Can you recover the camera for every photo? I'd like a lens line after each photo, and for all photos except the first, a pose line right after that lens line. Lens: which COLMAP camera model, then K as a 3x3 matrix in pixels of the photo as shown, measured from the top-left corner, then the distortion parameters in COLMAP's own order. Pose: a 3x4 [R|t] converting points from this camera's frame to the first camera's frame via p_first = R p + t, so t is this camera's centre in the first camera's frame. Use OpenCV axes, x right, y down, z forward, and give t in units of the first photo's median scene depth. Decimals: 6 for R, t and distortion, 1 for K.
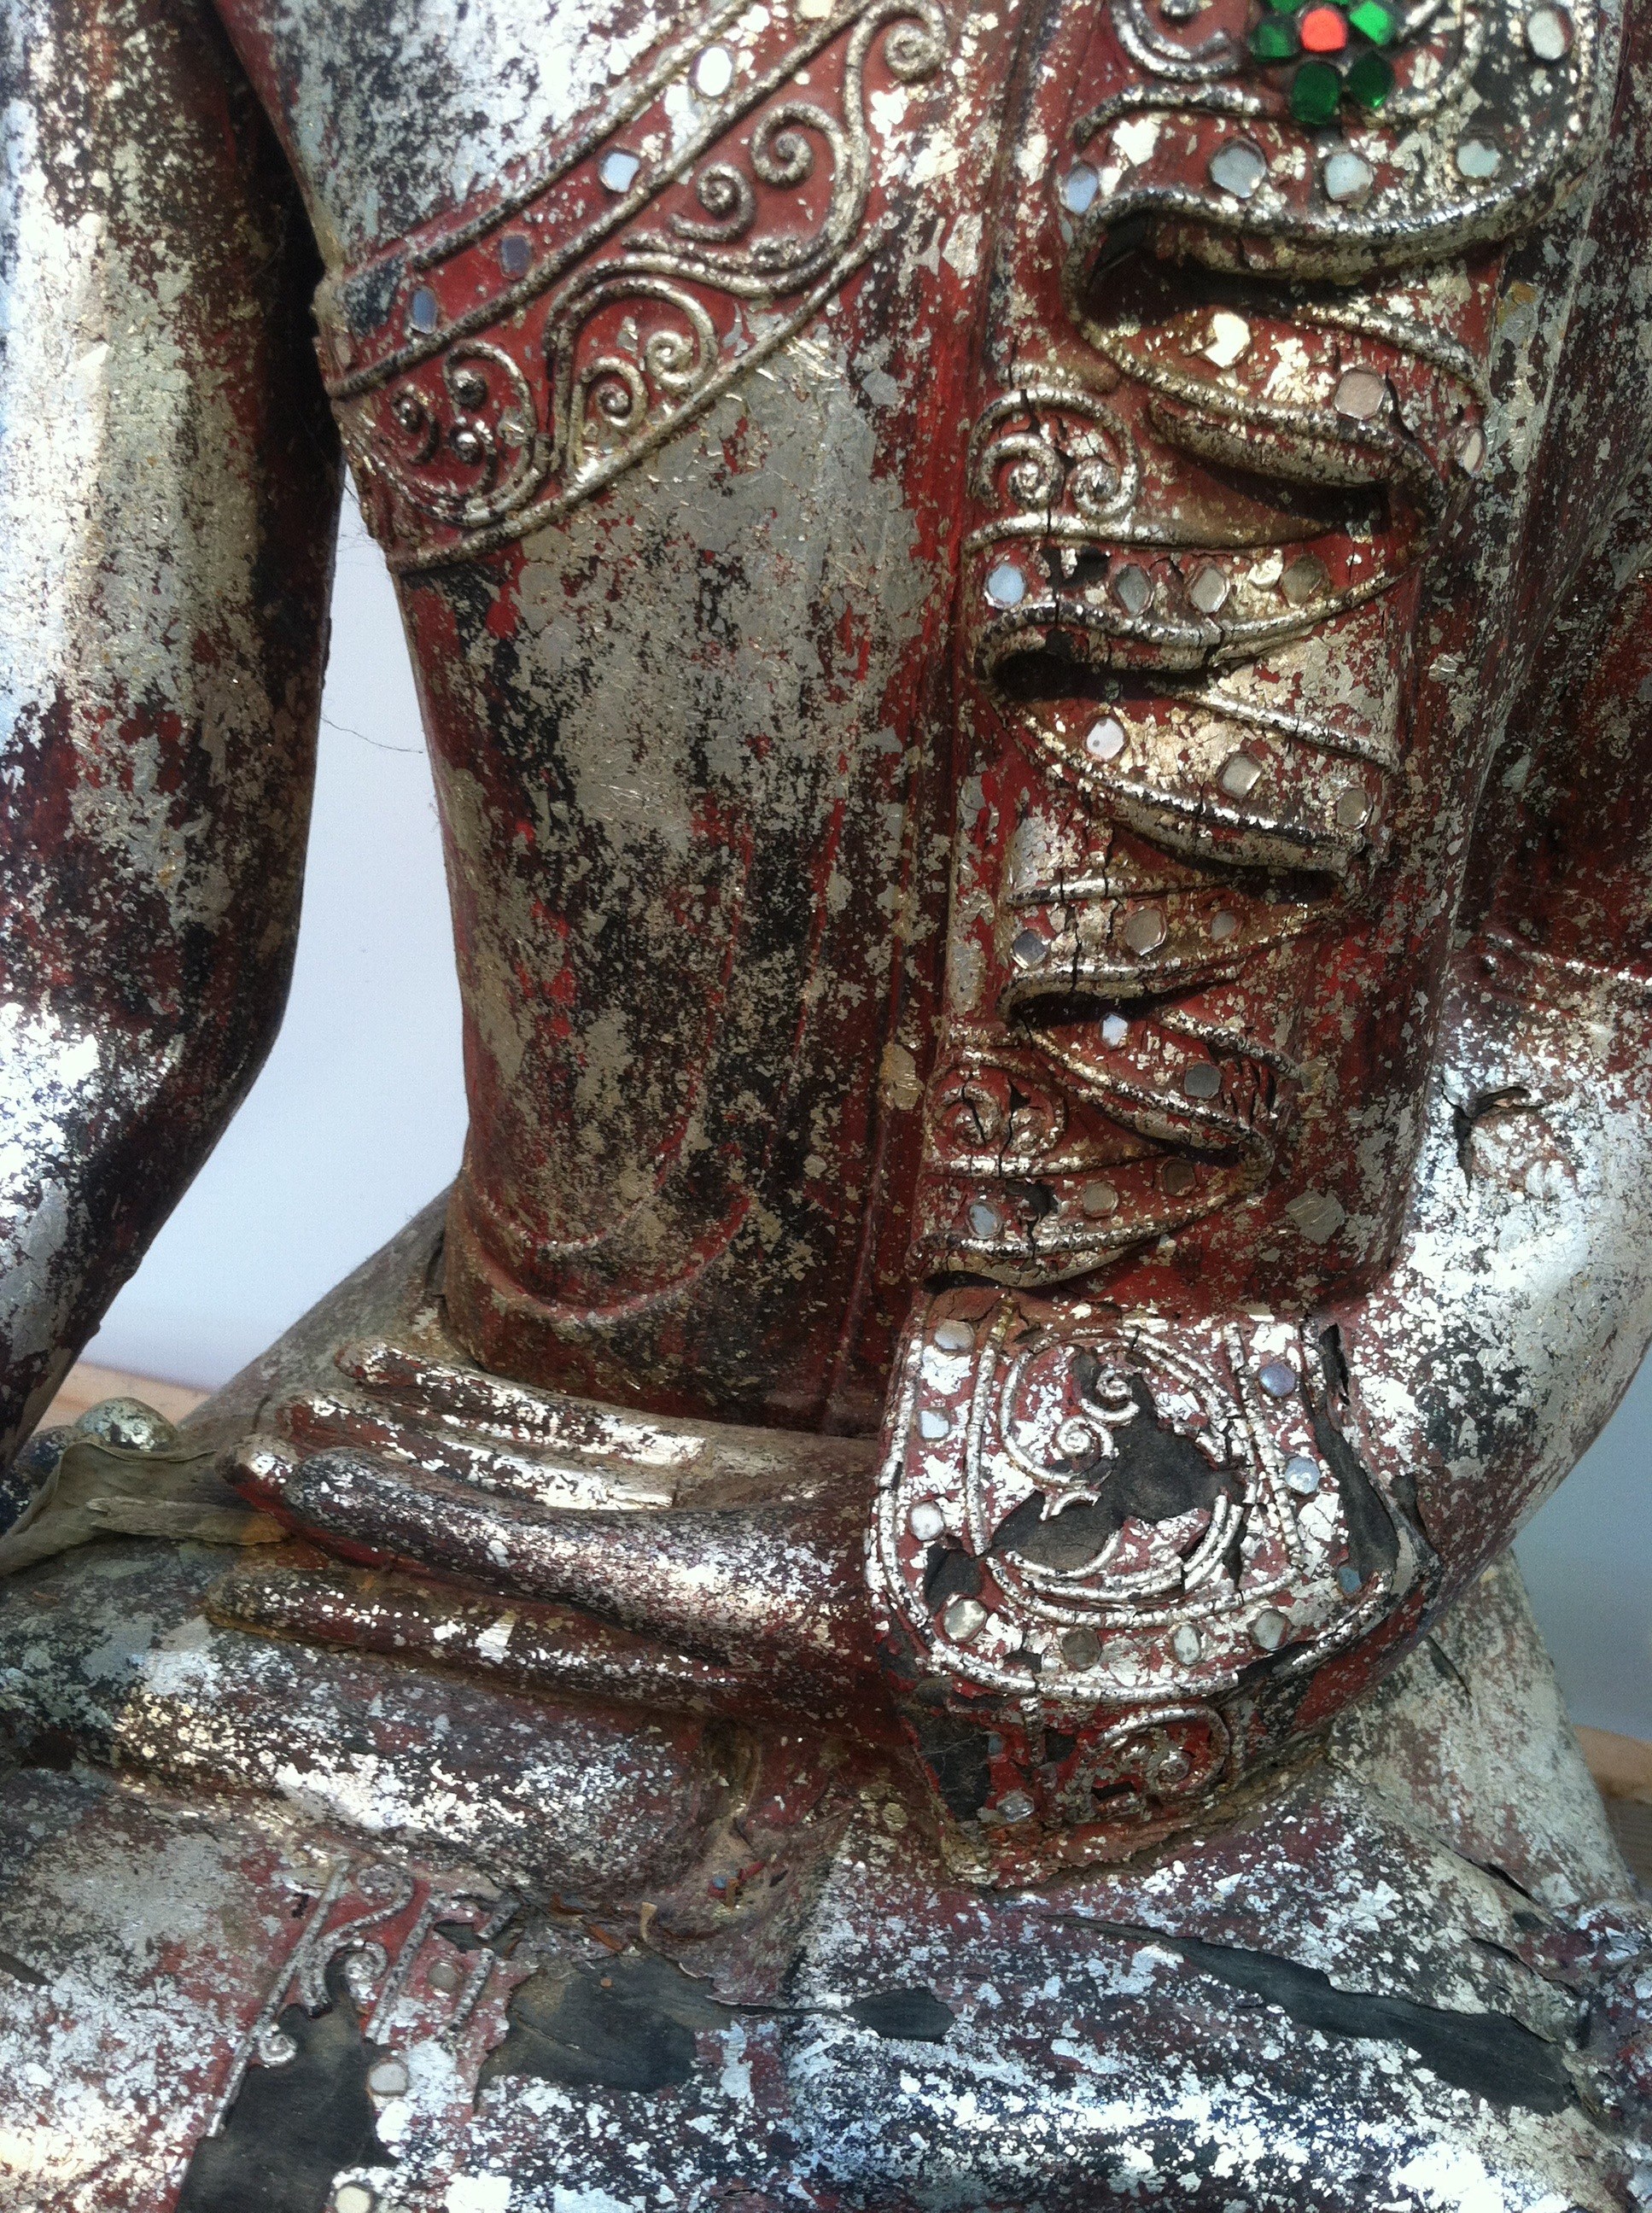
lens RADIAL K [[2176.0, 0, 816.6], [0, 2176.0, 1067.6], [0, 0, 1]] dist [0.096739, -0.394096]
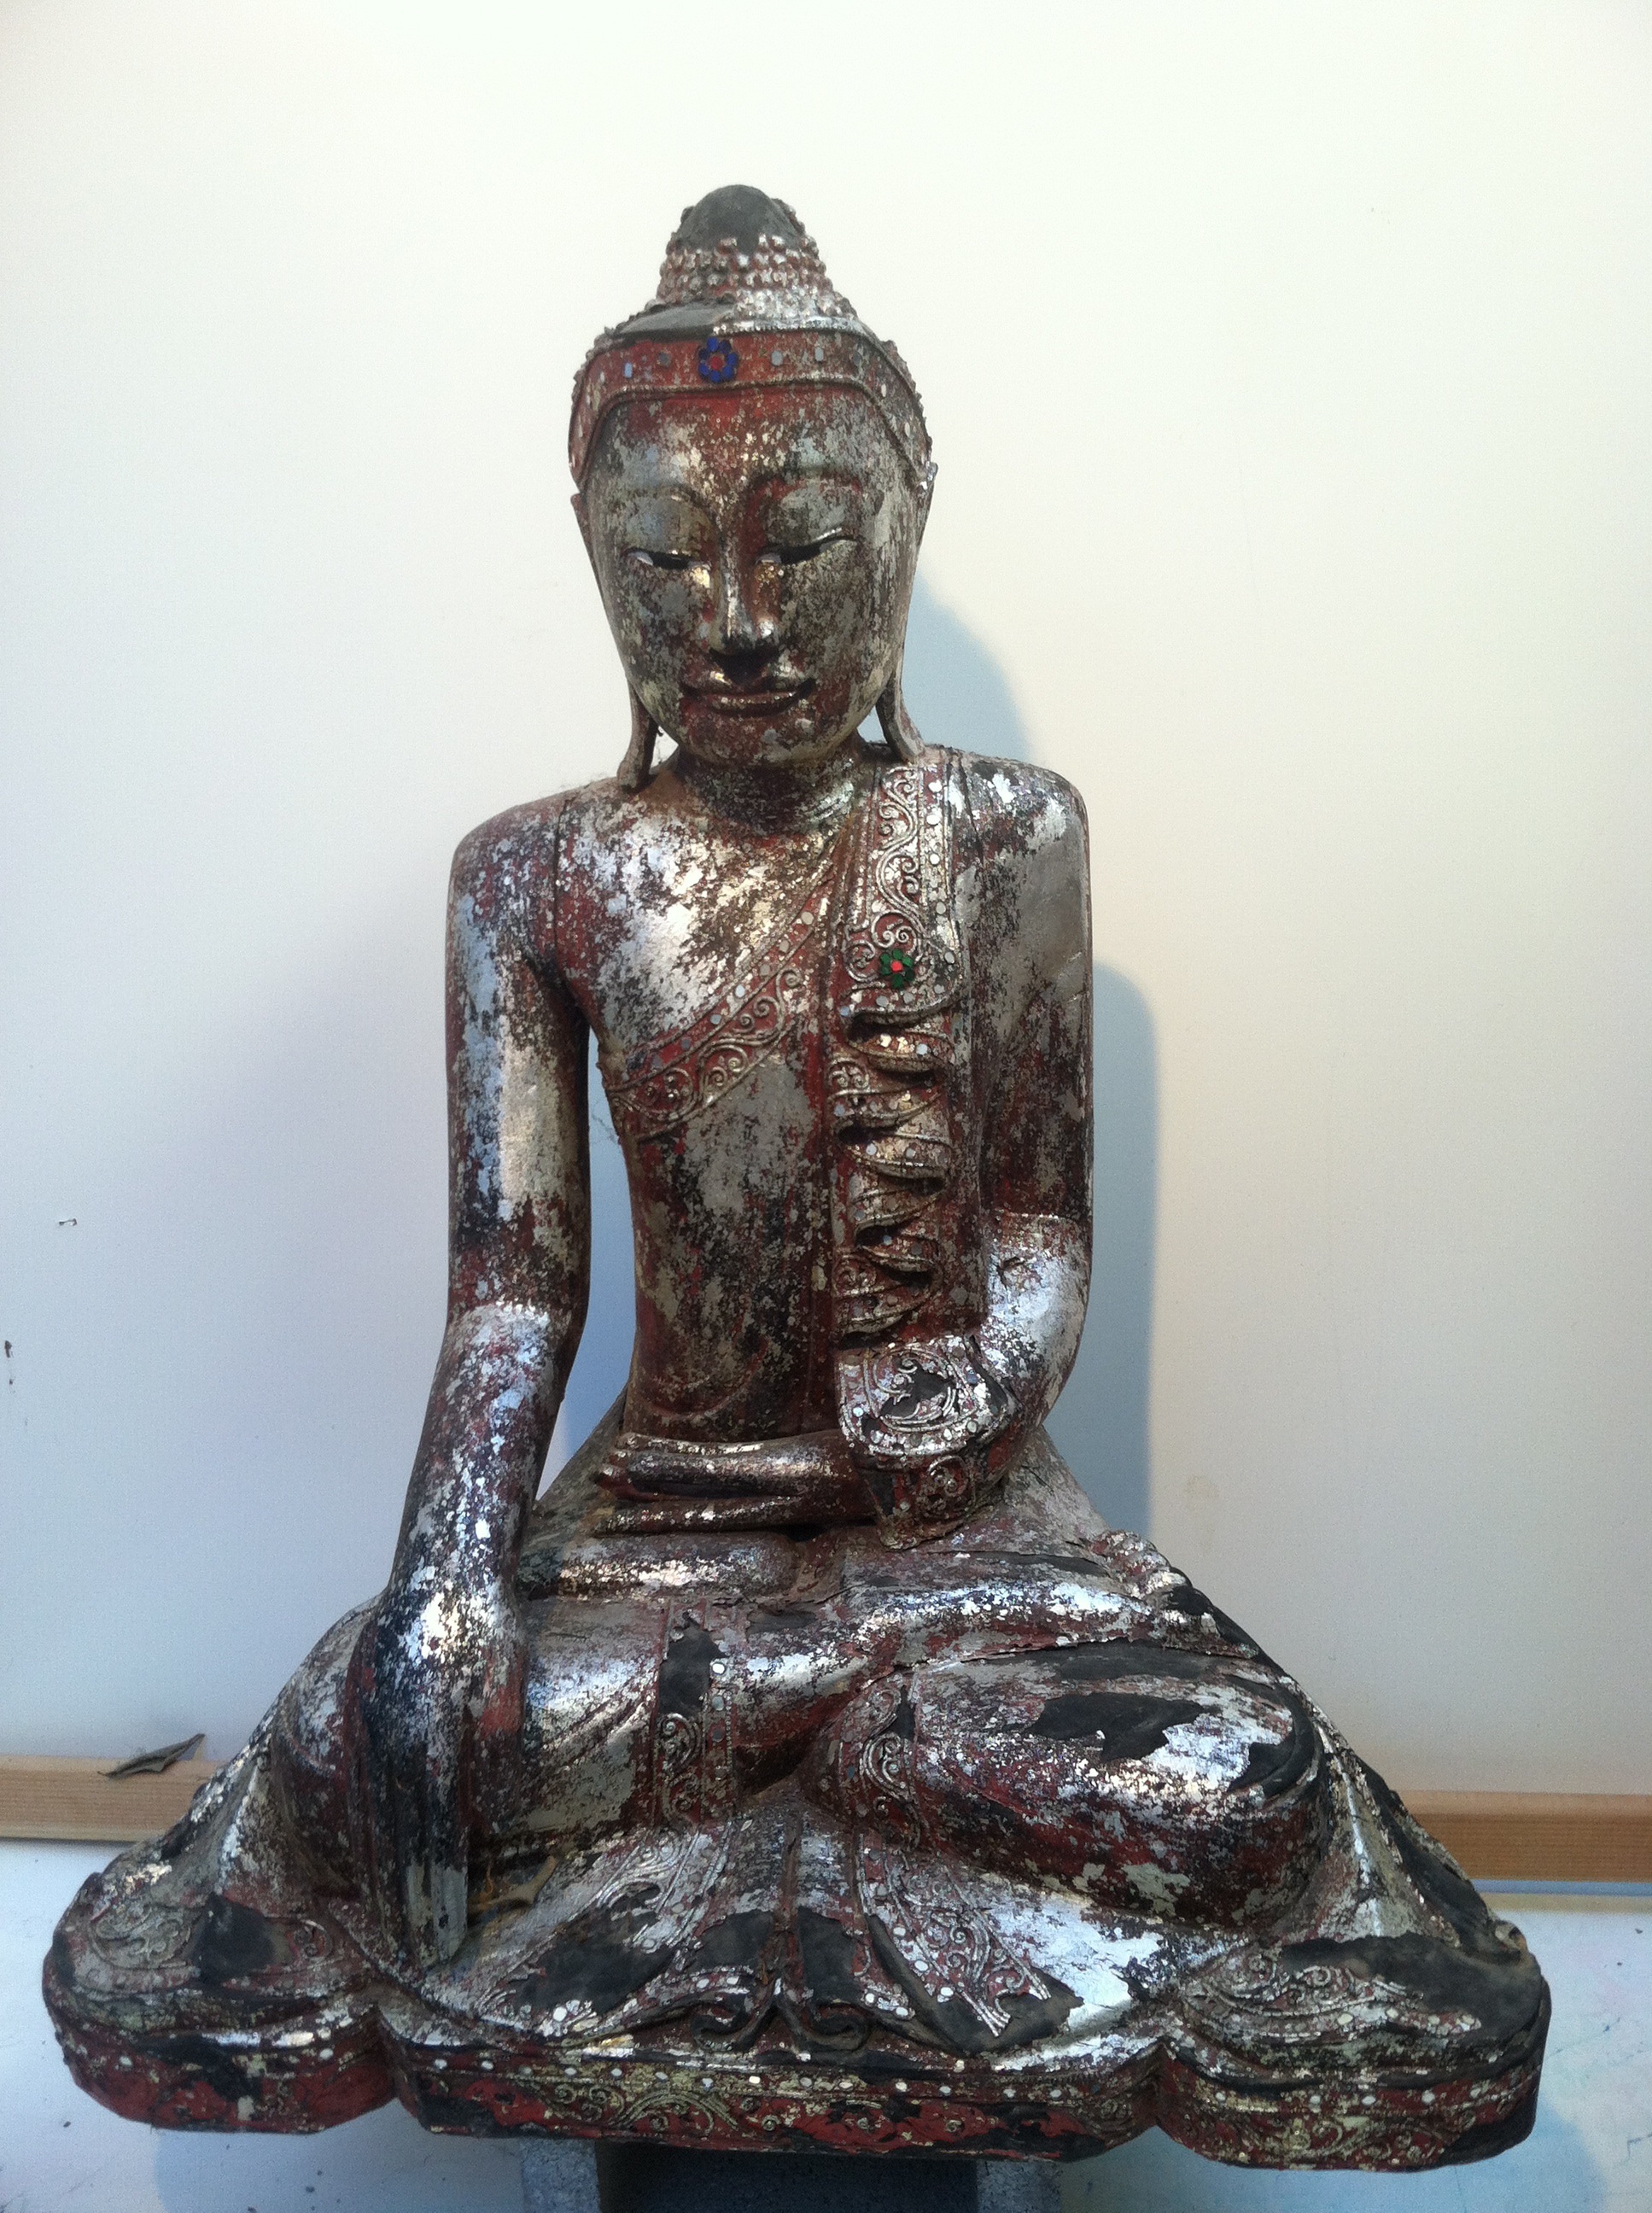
lens RADIAL K [[2075.9, 0, 833.1], [0, 2075.9, 1078.8], [0, 0, 1]] dist [0.124754, -0.467787]
pose [[0.968150, -0.141656, 0.206444, -0.517638], [0.194026, 0.945623, -0.261058, 0.518878], [-0.158238, 0.292798, 0.942990, -1.873378]]
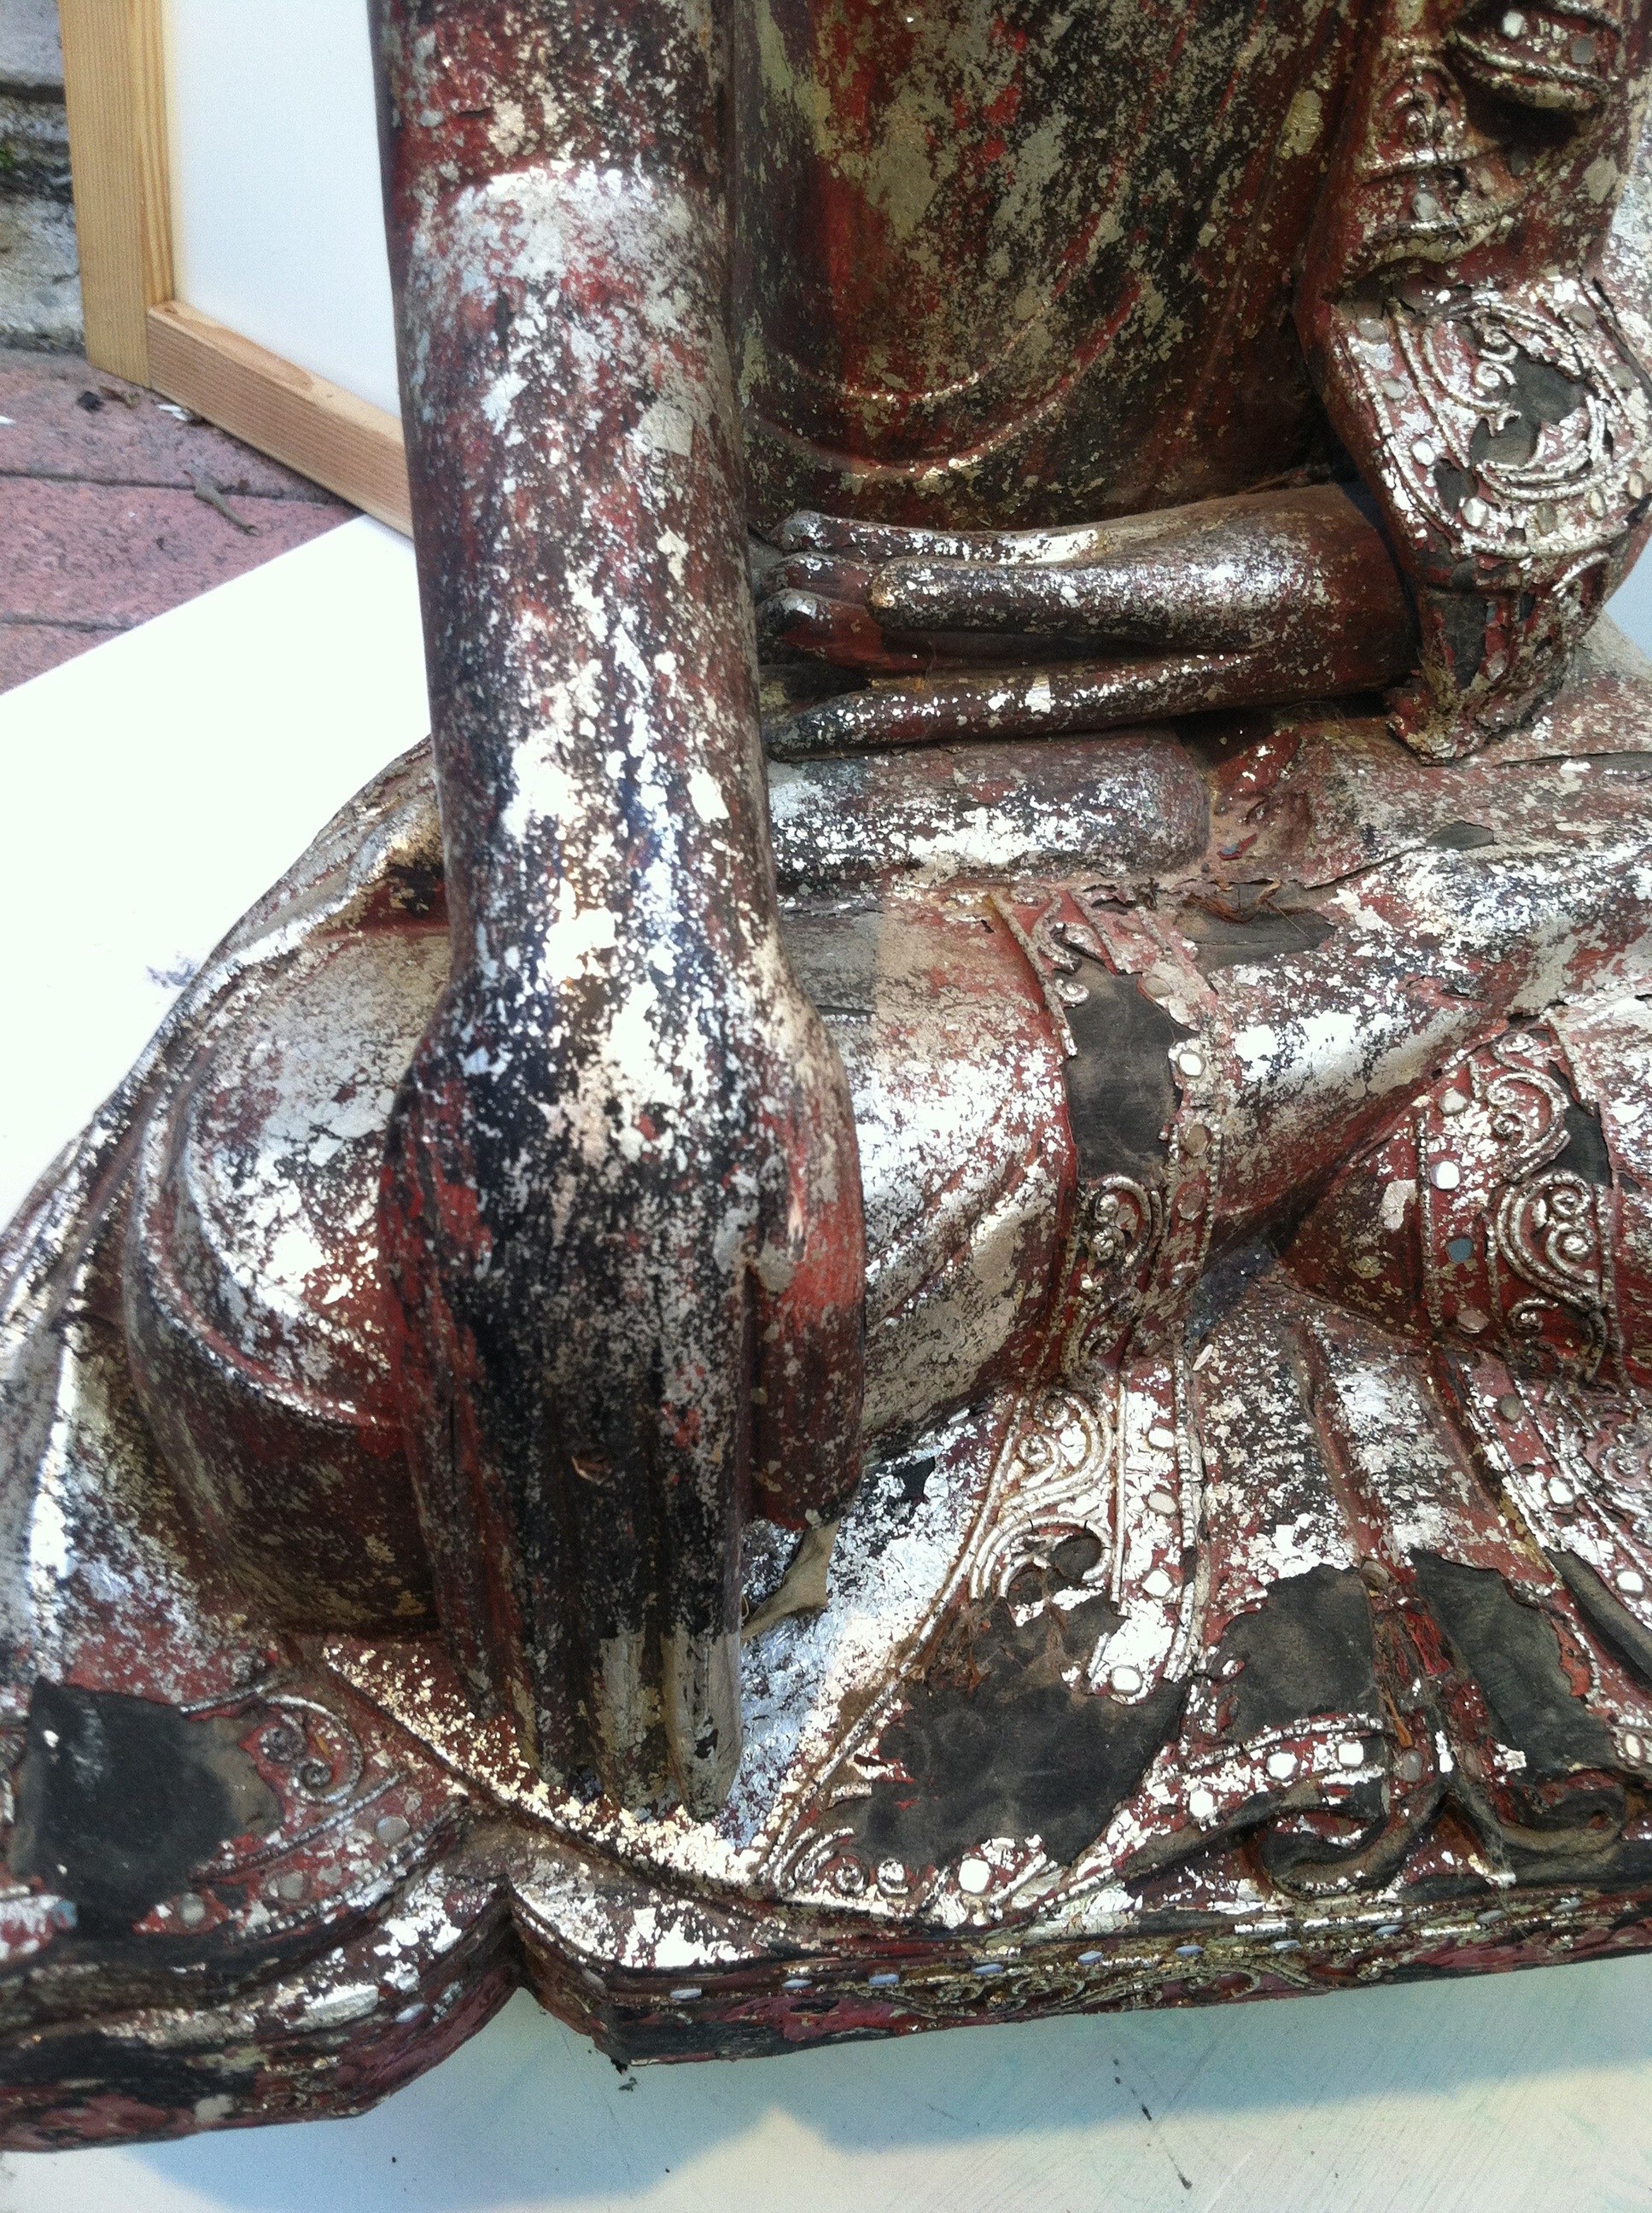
lens RADIAL K [[2177.9, 0, 857.3], [0, 2177.9, 1108.4], [0, 0, 1]] dist [0.077544, -0.338787]
pose [[0.888056, -0.298663, 0.349511, -0.816316], [0.229933, 0.946866, 0.224888, 0.205897], [-0.398106, -0.119349, 0.909543, -0.094840]]
